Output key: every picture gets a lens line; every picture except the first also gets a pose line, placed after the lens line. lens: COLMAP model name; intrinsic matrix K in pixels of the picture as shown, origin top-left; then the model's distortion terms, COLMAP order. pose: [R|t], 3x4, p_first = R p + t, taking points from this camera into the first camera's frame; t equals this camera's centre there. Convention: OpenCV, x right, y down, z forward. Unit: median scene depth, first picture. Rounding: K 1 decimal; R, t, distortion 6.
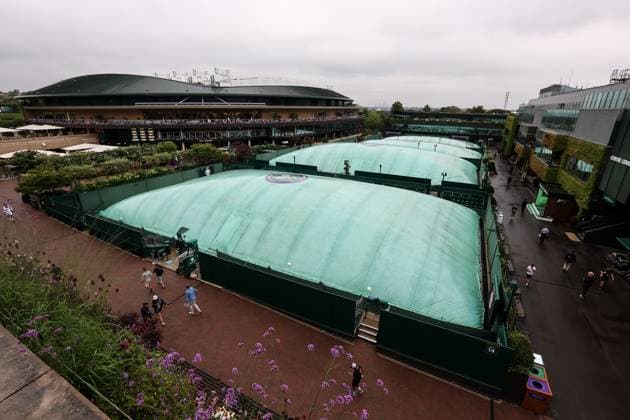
lens RADIAL K [[293.9, 0, 315.0], [0, 293.9, 210.0], [0, 0, 1]] dist [-0.034878, 0.000634]
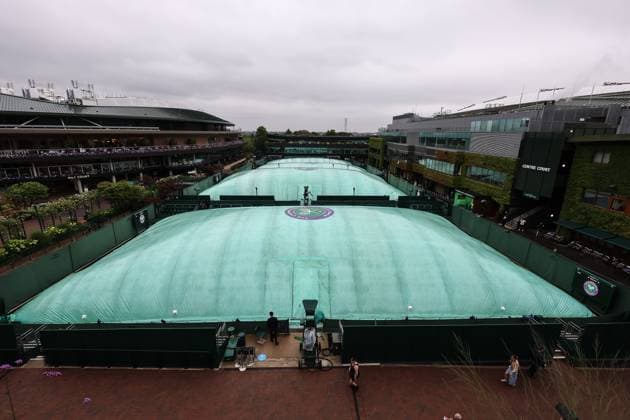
lens RADIAL K [[284.7, 0, 315.0], [0, 284.7, 210.0], [0, 0, 1]] dist [0.000210, -0.000432]
pose [[0.869375, -0.131299, 0.476391, -0.204160], [0.163697, 0.986143, -0.026940, -0.037740], [-0.466252, 0.101405, 0.878821, 0.099393]]
